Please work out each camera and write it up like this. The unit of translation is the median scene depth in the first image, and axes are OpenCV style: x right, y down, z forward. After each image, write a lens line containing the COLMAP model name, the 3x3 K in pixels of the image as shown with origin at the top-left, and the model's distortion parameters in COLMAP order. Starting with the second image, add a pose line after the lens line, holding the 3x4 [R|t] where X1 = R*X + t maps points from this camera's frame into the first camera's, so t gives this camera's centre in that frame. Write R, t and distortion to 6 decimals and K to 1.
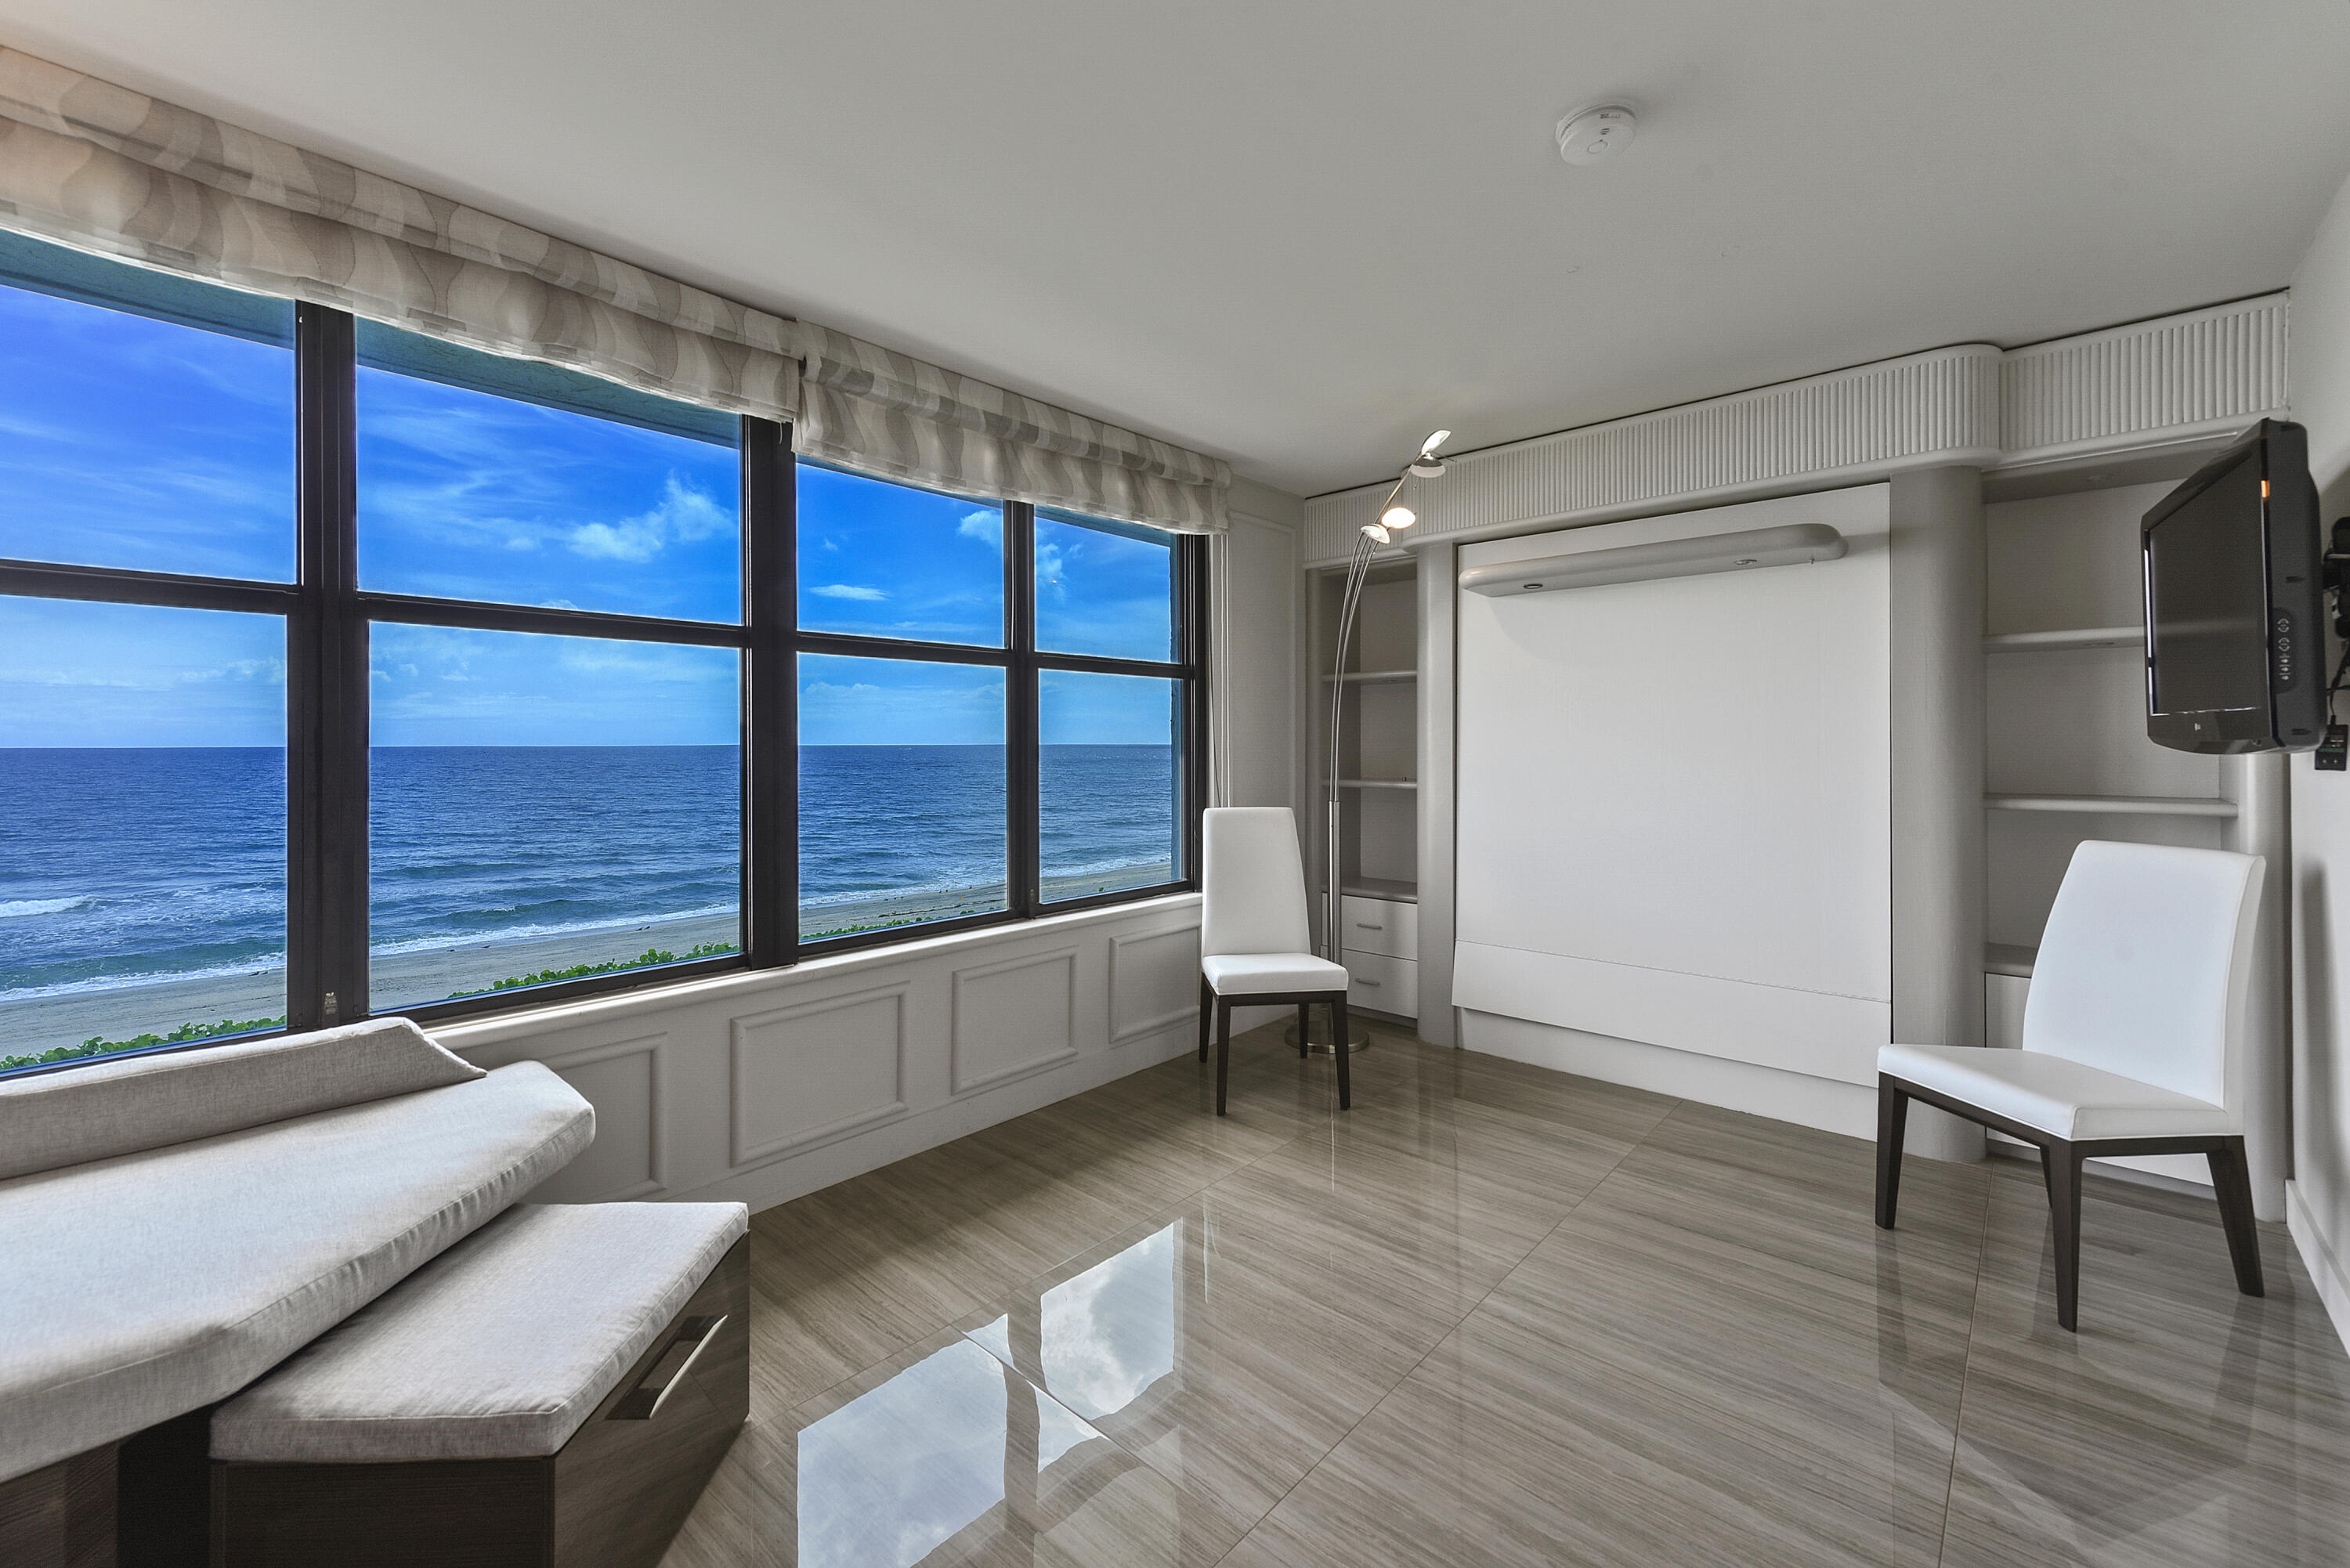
lens RADIAL K [[943.2, 0, 1169.8], [0, 943.2, 744.0], [0, 0, 1]] dist [-0.000349, -0.000107]
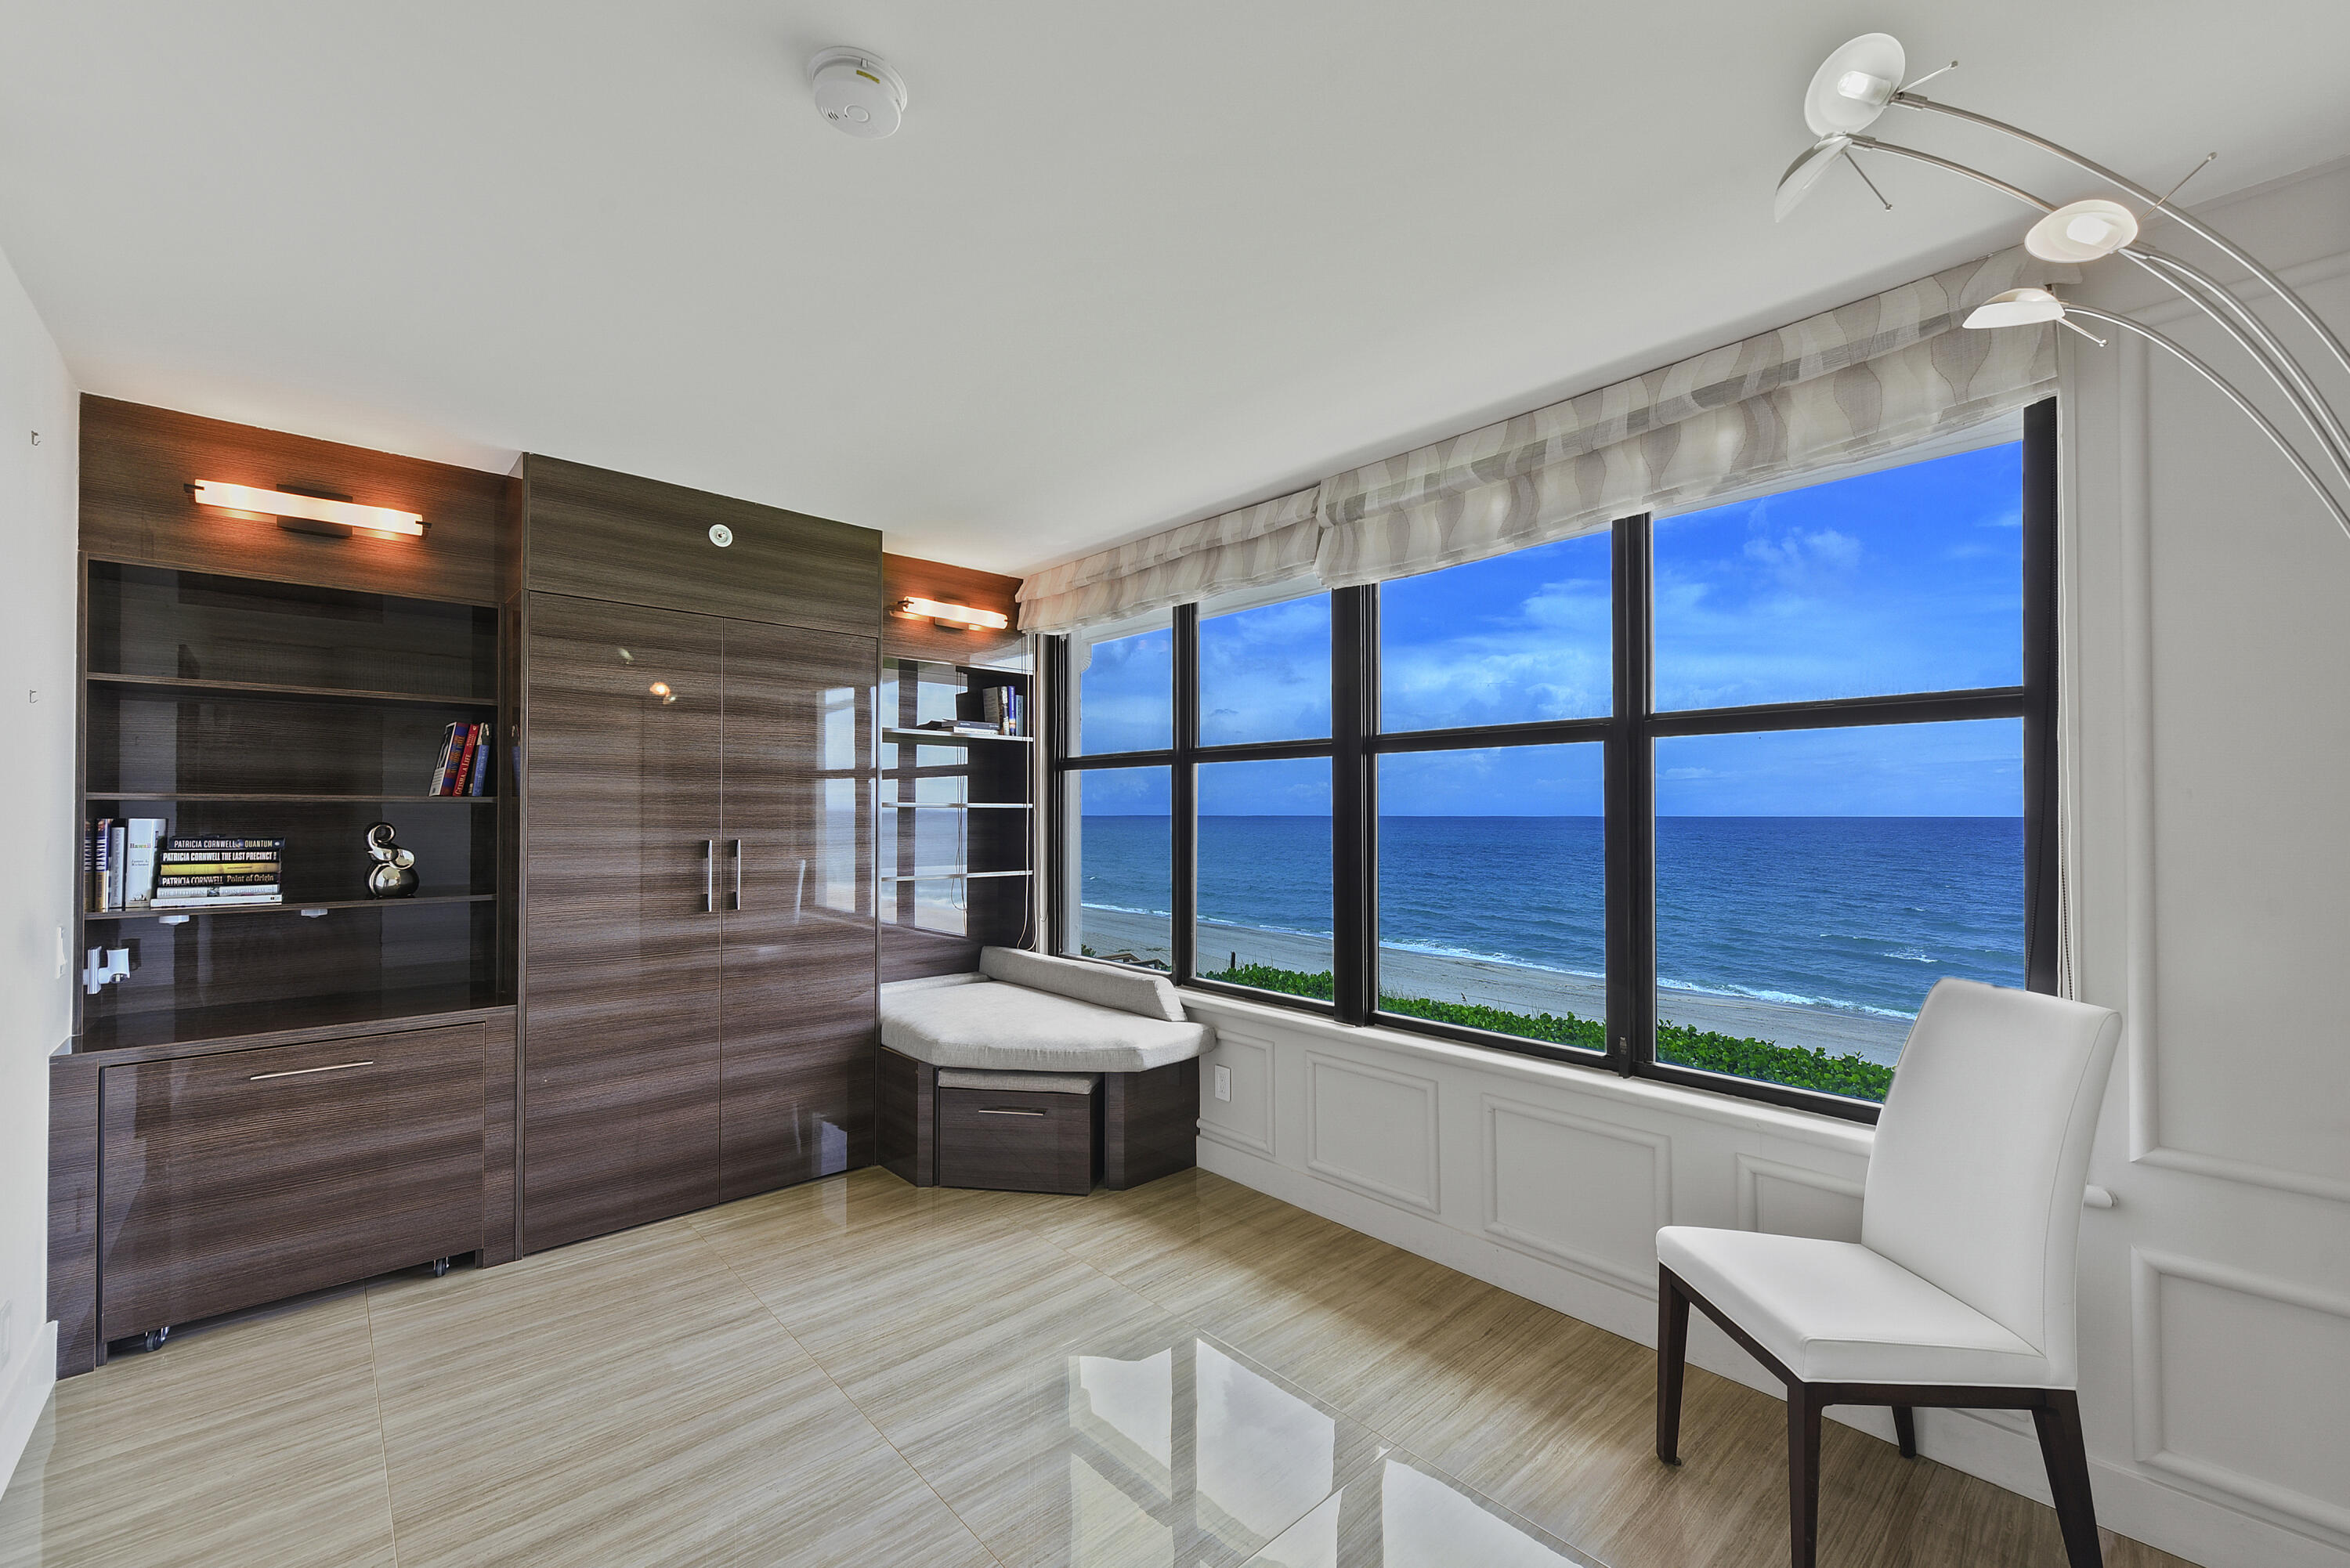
lens RADIAL K [[962.7, 0, 1170.4], [0, 962.7, 815.8], [0, 0, 1]] dist [0.001038, 0.000045]
pose [[-0.096873, -0.013763, -0.995202, 0.783616], [-0.020785, 0.999714, -0.011802, -0.003286], [0.995080, 0.019542, -0.097131, 0.867133]]
